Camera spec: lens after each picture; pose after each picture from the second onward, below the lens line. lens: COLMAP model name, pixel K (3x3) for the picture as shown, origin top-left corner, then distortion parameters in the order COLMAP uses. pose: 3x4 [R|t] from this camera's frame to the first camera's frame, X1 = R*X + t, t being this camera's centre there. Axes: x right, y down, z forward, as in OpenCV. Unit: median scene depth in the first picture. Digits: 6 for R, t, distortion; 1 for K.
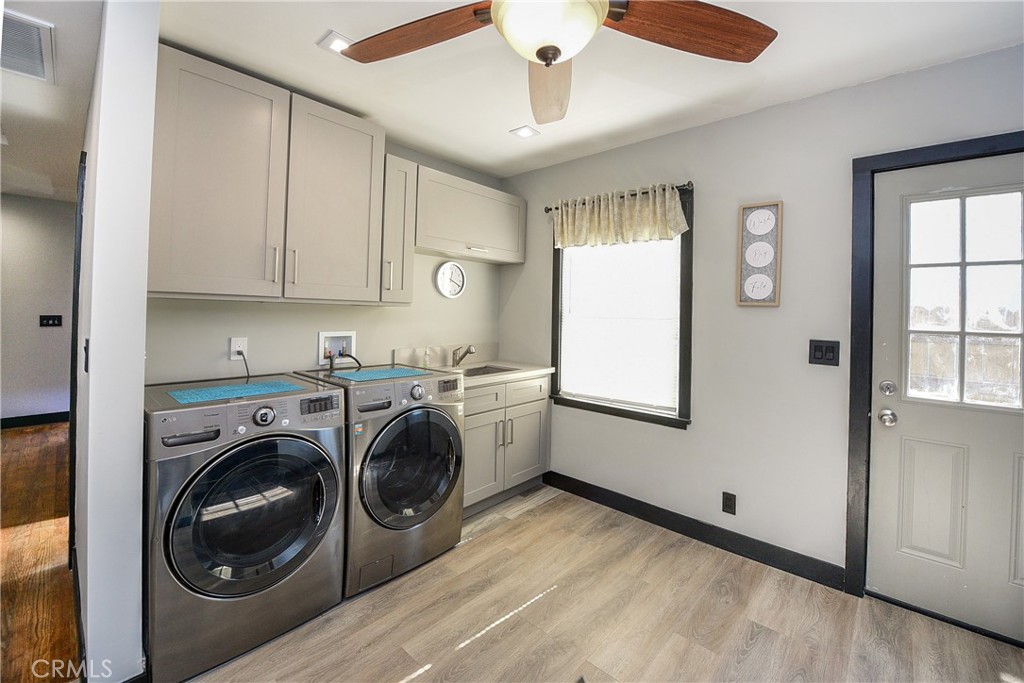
lens RADIAL K [[430.1, 0, 520.4], [0, 430.1, 311.0], [0, 0, 1]] dist [-0.020163, -0.000289]
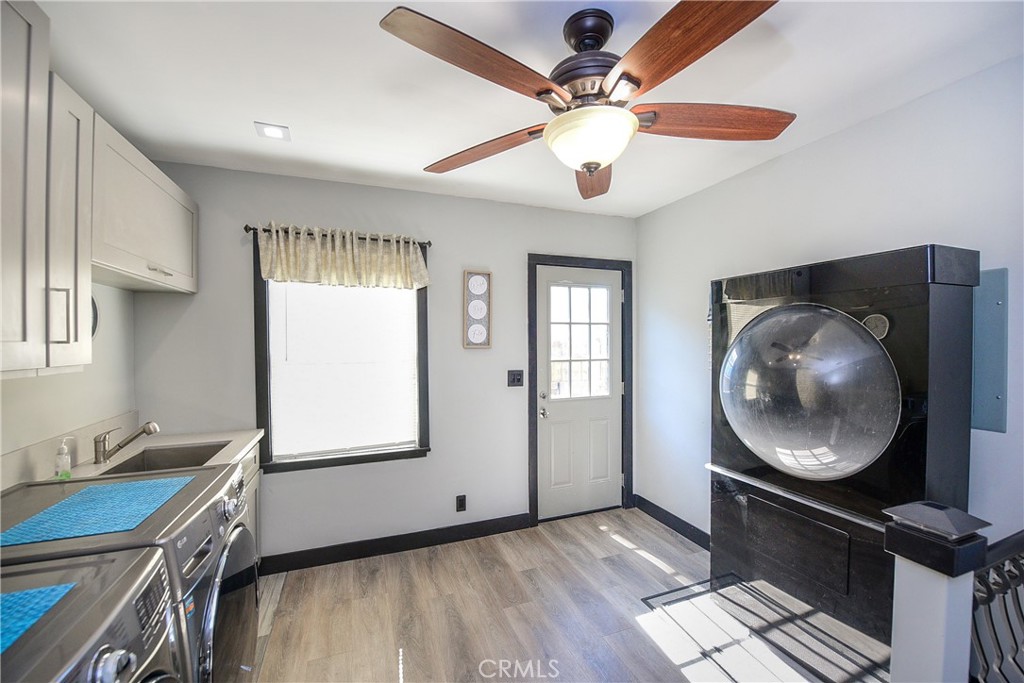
lens RADIAL K [[413.4, 0, 515.9], [0, 413.4, 344.8], [0, 0, 1]] dist [-0.020297, -0.000131]
pose [[0.432746, -0.034030, 0.900873, -0.530889], [0.010859, 0.999412, 0.032536, -0.060285], [-0.901450, -0.004298, 0.432861, 0.322628]]
